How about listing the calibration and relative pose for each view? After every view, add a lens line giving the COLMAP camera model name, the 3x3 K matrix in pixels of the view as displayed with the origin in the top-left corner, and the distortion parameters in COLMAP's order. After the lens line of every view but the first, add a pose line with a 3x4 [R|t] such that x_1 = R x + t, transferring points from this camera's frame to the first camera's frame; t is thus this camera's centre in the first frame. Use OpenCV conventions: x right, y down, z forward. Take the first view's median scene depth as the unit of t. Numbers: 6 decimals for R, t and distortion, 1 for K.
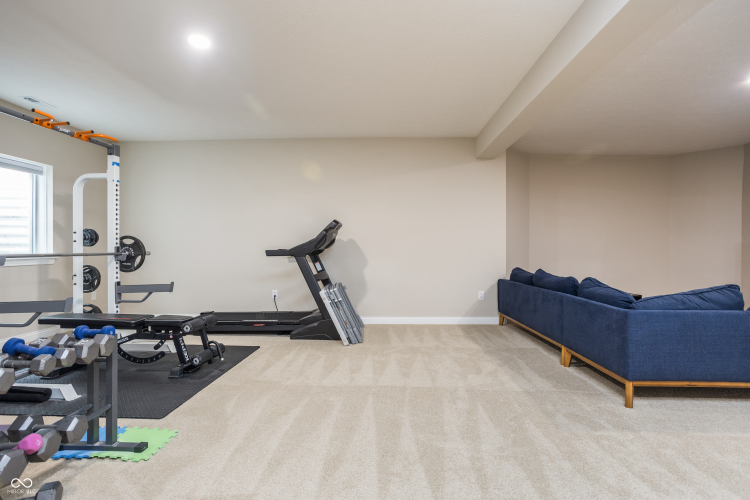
lens RADIAL K [[381.8, 0, 374.4], [0, 381.8, 254.7], [0, 0, 1]] dist [-0.027707, 0.008501]
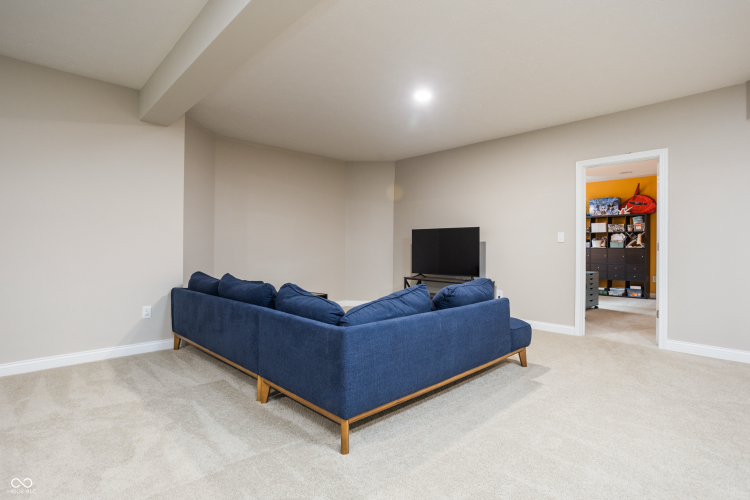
lens RADIAL K [[381.8, 0, 377.8], [0, 381.8, 254.1], [0, 0, 1]] dist [-0.027707, 0.008501]
pose [[0.702716, -0.004832, 0.711454, 0.133740], [0.004577, 0.999987, 0.002270, -0.003184], [-0.711456, 0.001661, 0.702729, 0.315585]]
